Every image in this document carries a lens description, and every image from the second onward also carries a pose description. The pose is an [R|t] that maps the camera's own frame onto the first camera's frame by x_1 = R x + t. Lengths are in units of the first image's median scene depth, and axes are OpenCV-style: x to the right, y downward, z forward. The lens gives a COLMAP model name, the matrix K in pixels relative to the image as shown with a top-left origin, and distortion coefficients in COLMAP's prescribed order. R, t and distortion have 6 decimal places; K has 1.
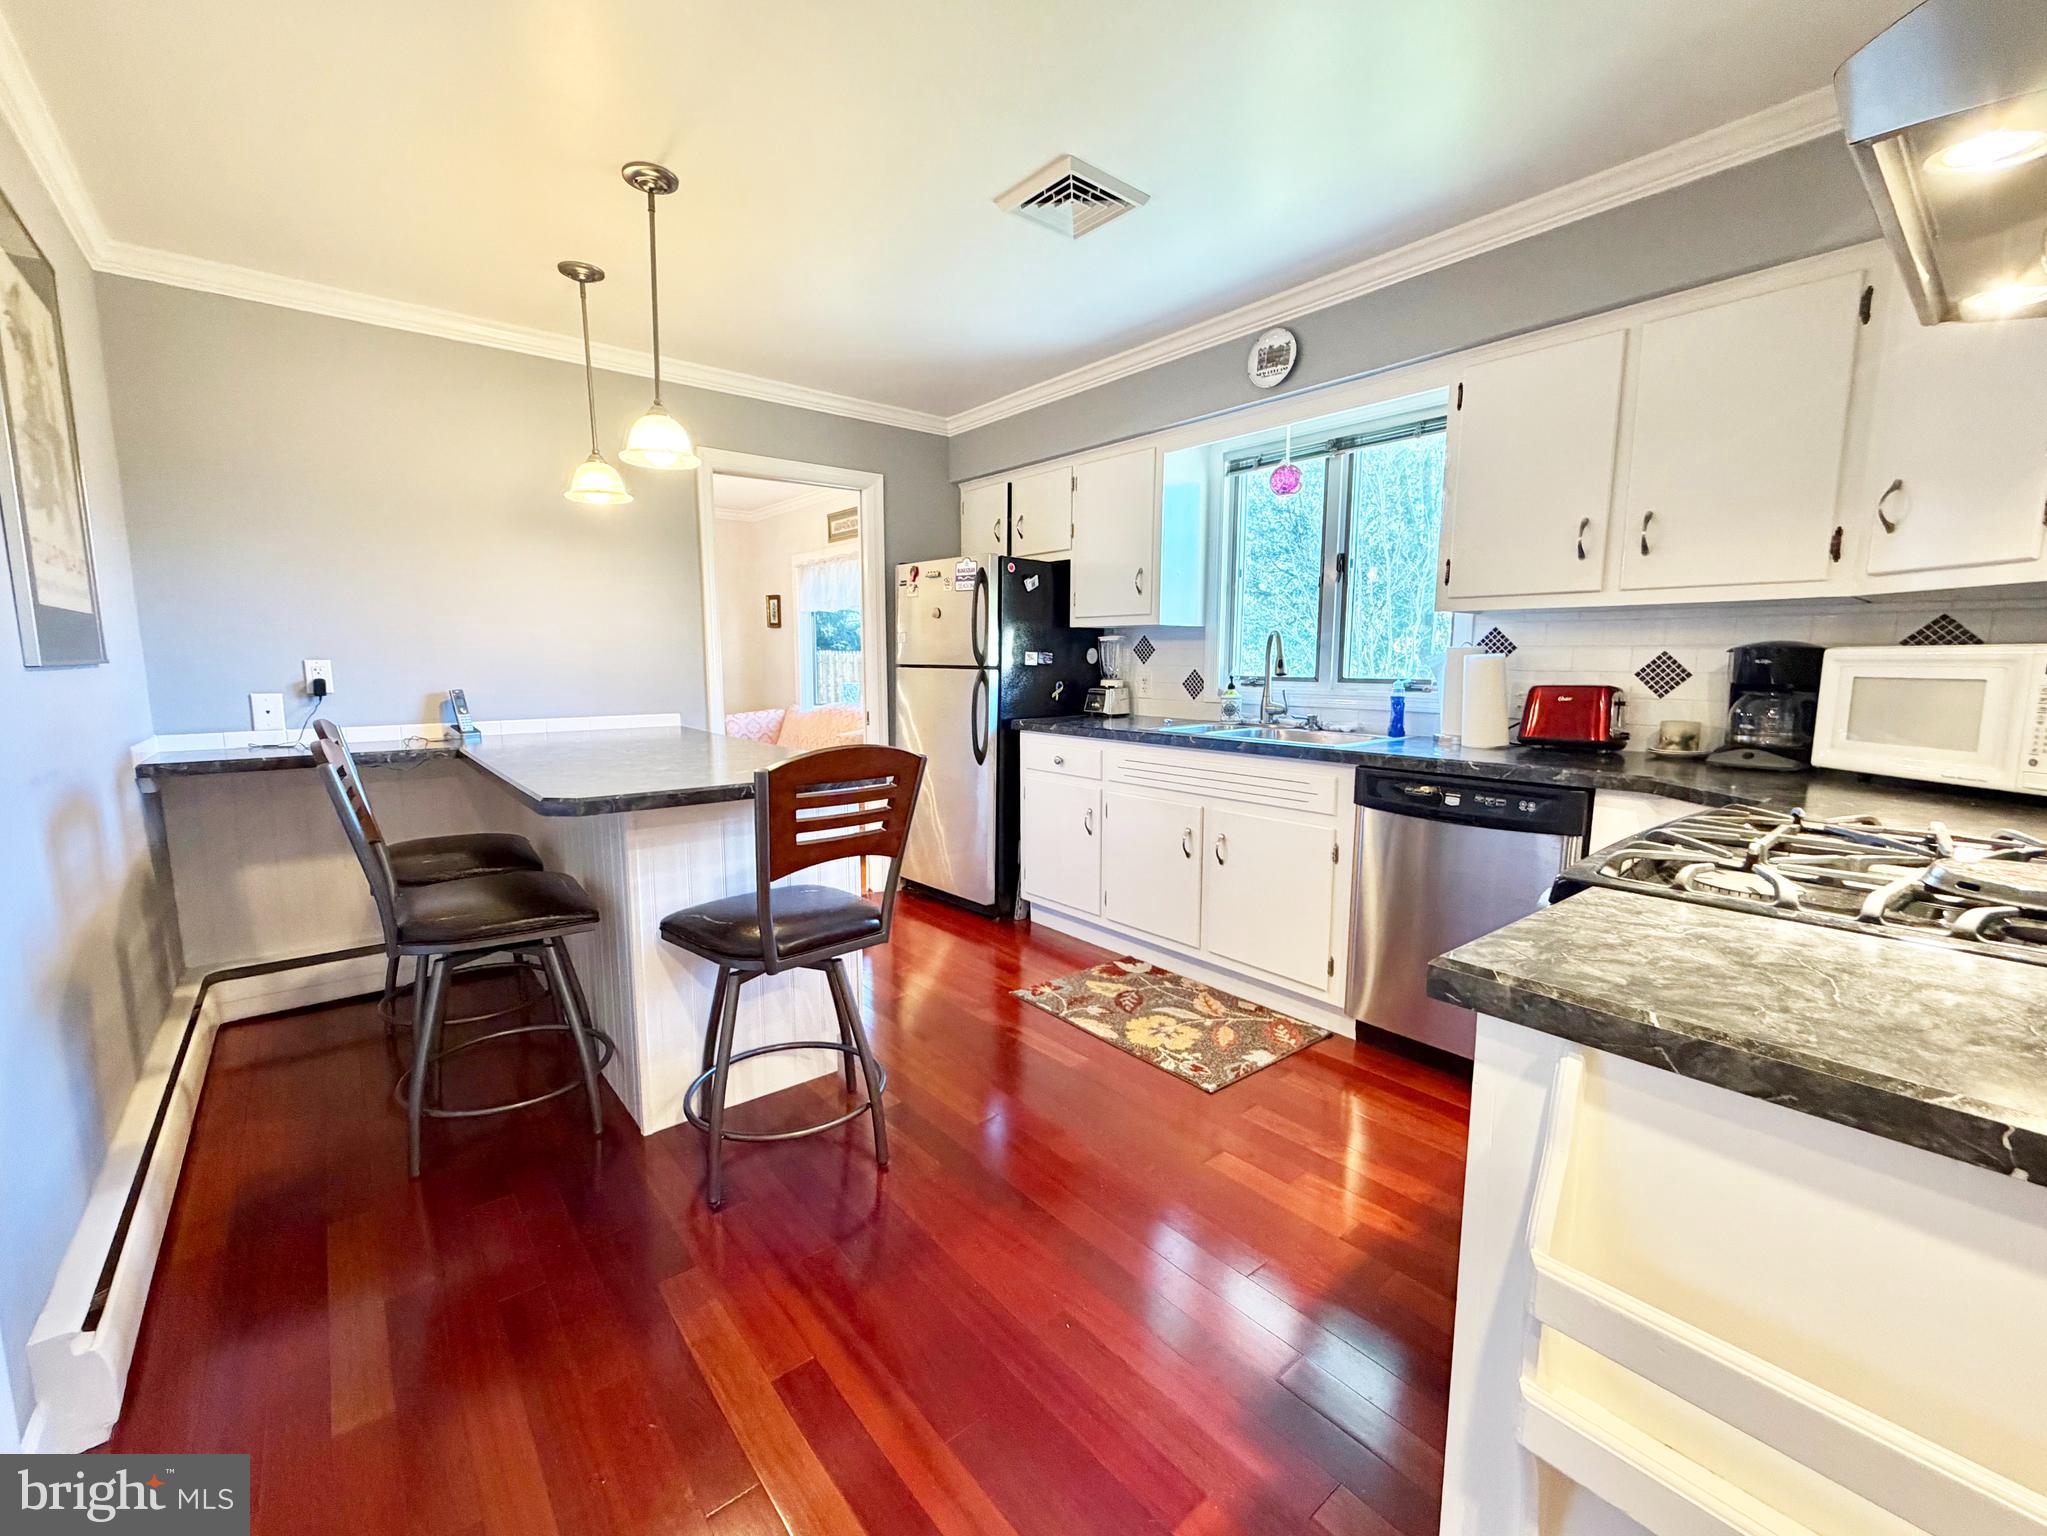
lens RADIAL K [[847.0, 0, 1014.8], [0, 847.0, 766.5], [0, 0, 1]] dist [-0.000711, 0.000056]
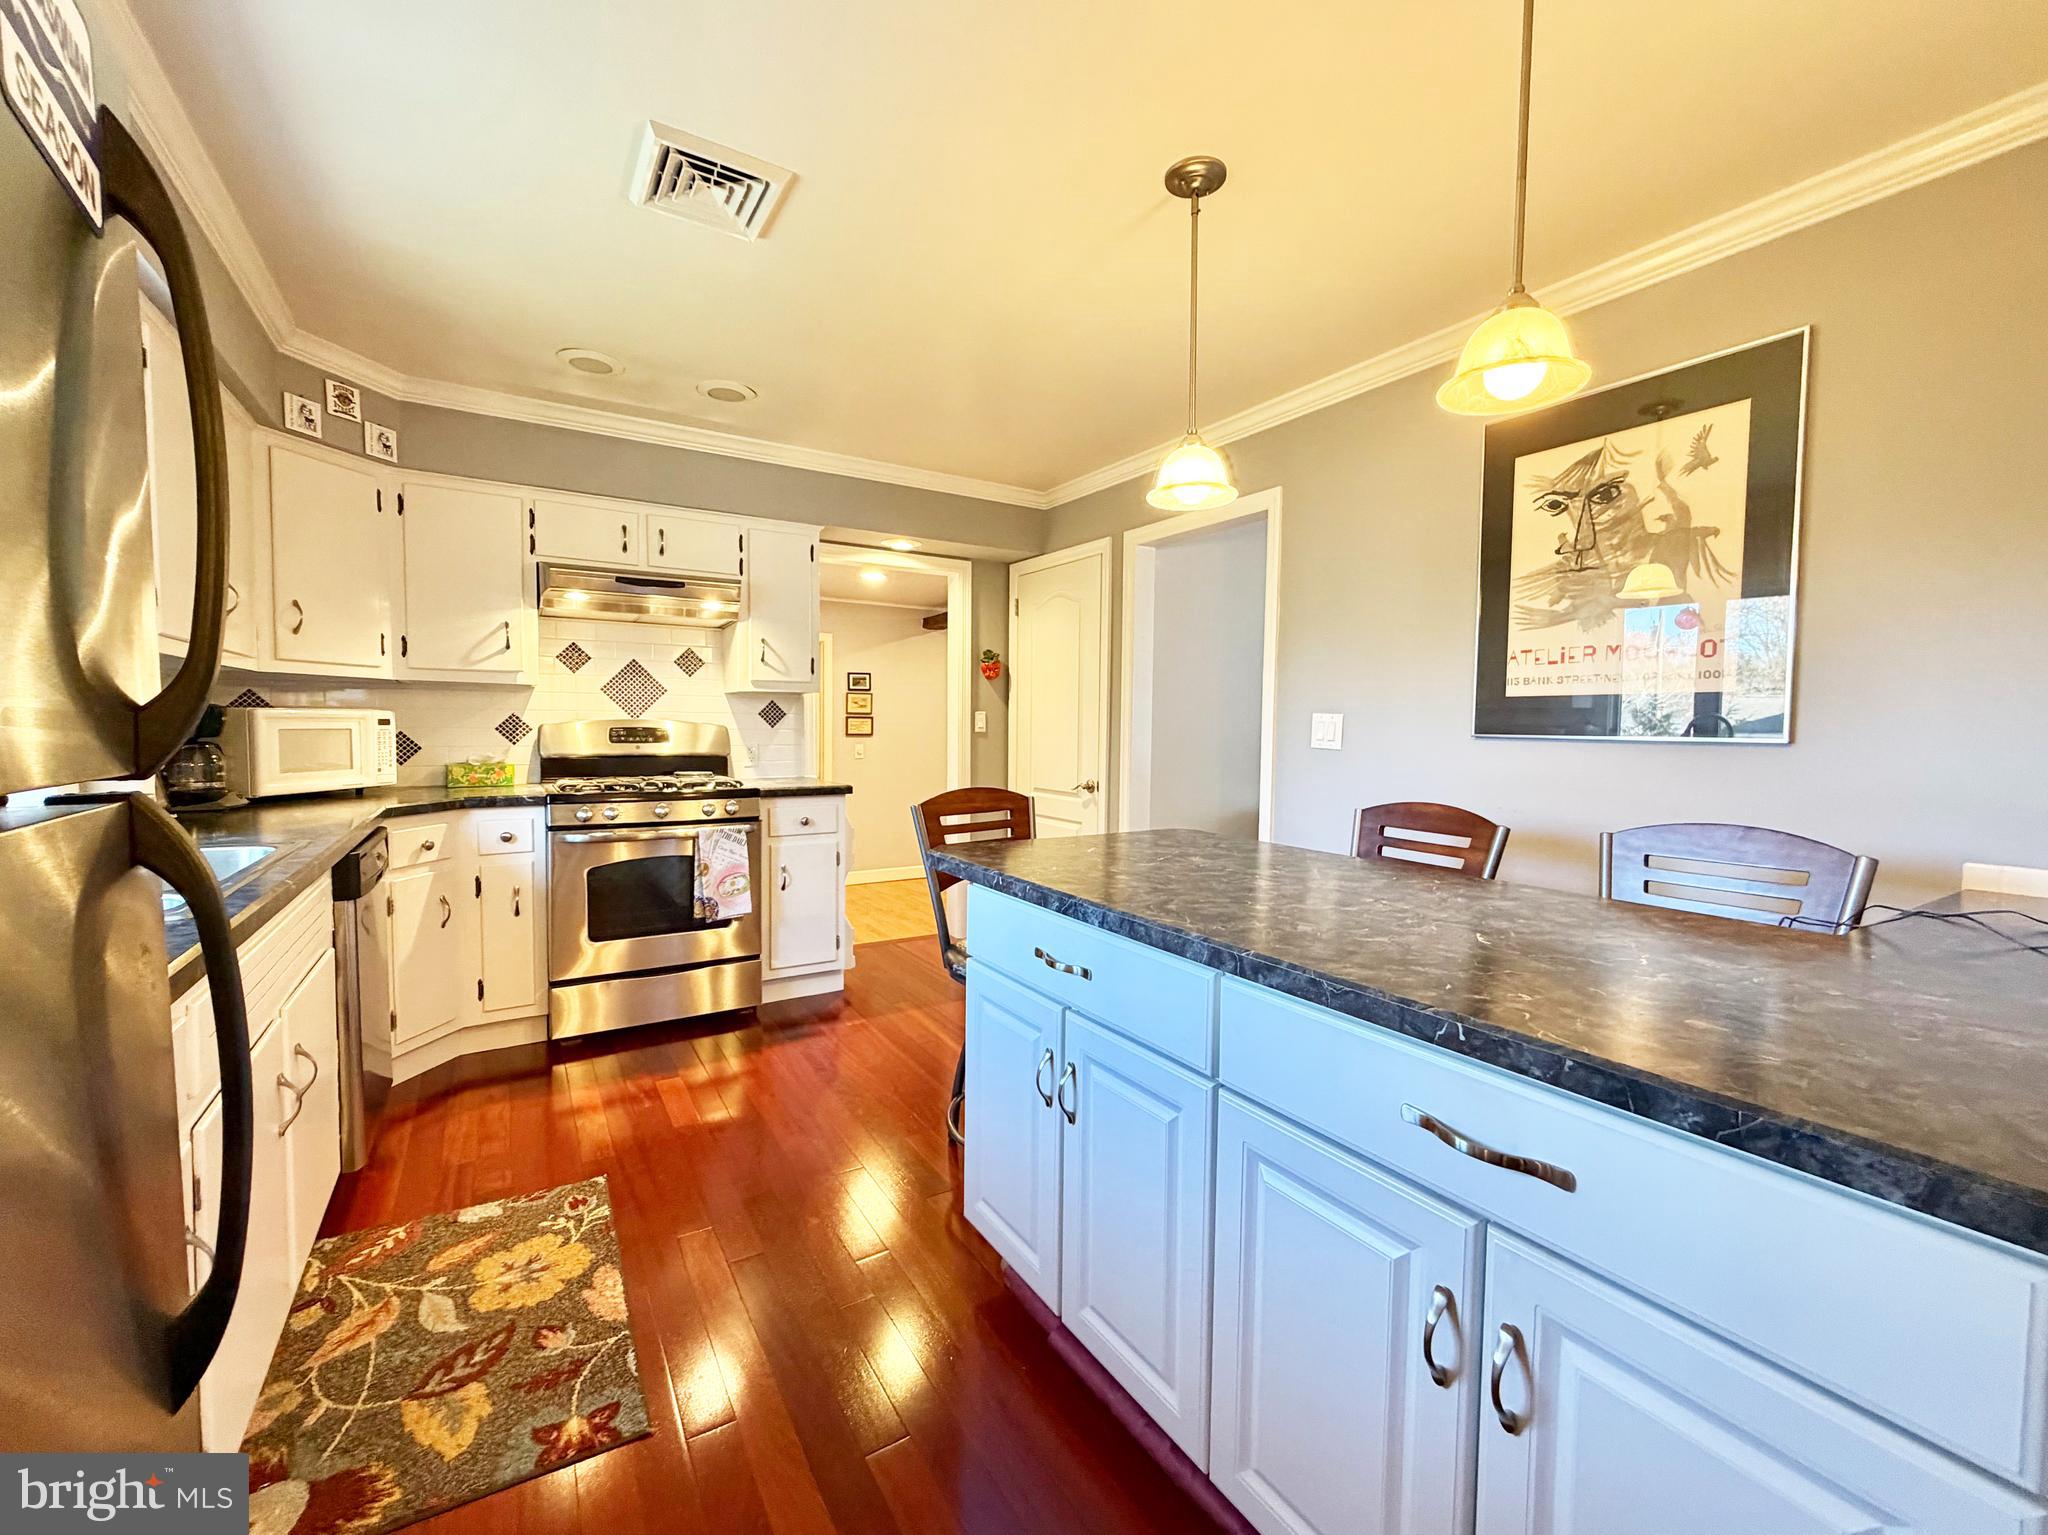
lens RADIAL K [[833.9, 0, 1015.5], [0, 833.9, 765.2], [0, 0, 1]] dist [-0.002878, 0.000021]
pose [[-0.990922, -0.020346, 0.132889, -0.278351], [0.003522, 0.984213, 0.176951, -0.190544], [-0.134391, 0.175813, -0.975207, 1.462862]]
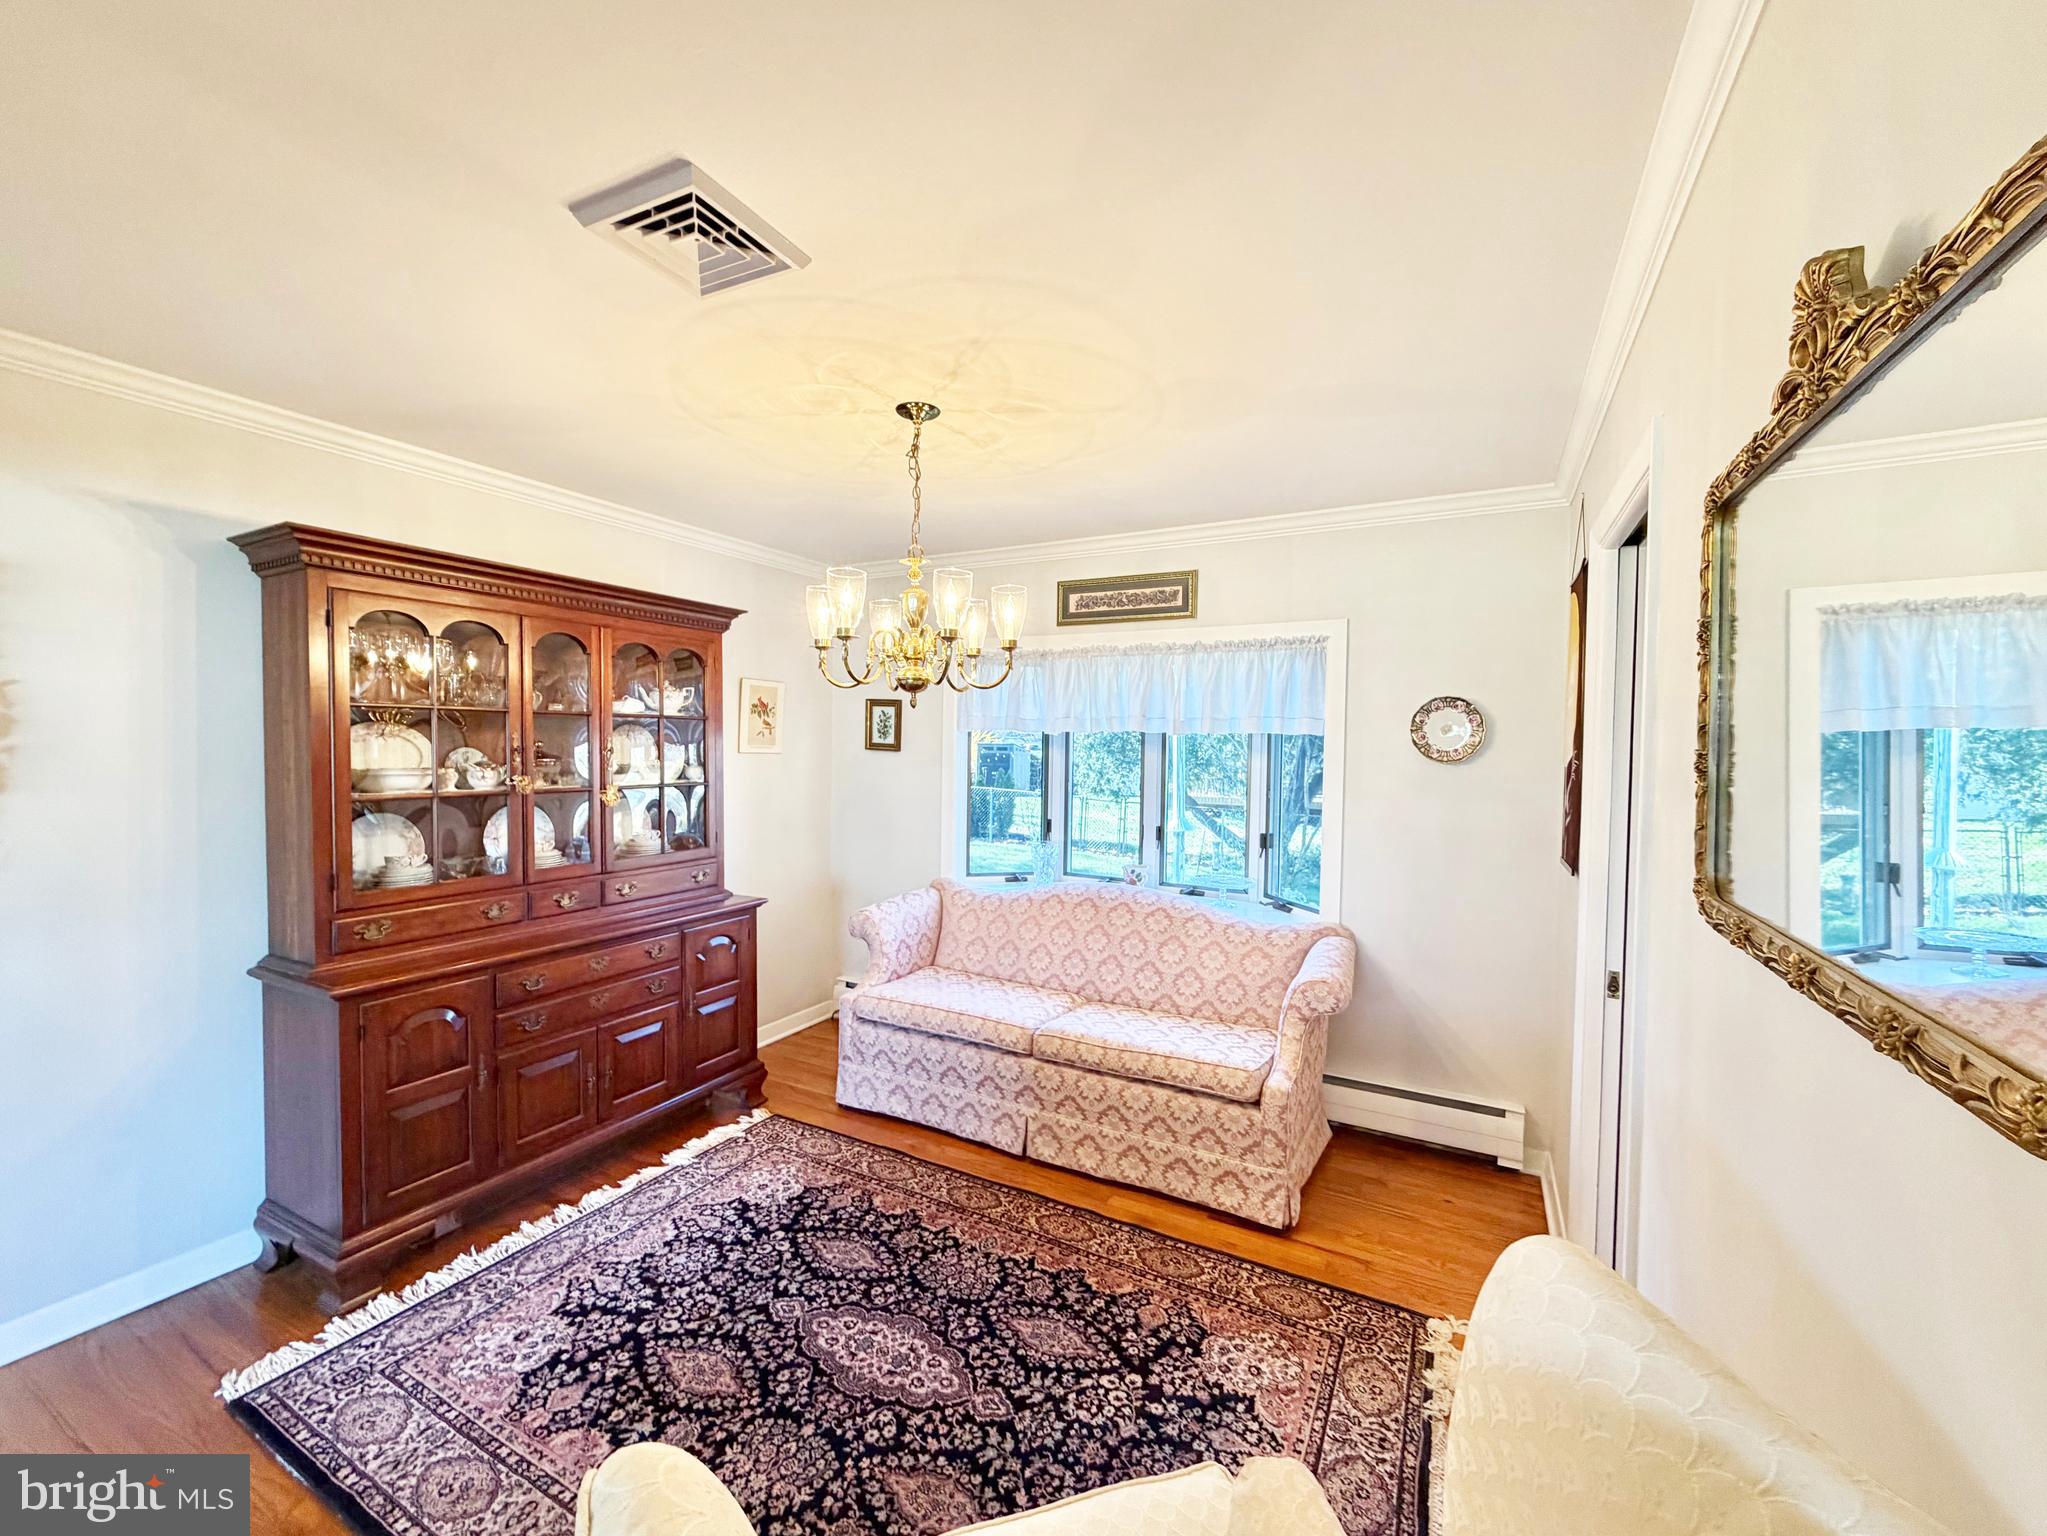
lens RADIAL K [[829.2, 0, 1023.5], [0, 829.2, 768.0], [0, 0, 1]] dist [-0.000294, -0.000021]
pose [[0.926099, 0.001603, 0.377277, -1.035114], [0.034905, 0.995338, -0.089911, -0.233154], [-0.375662, 0.096435, 0.921726, 1.001920]]
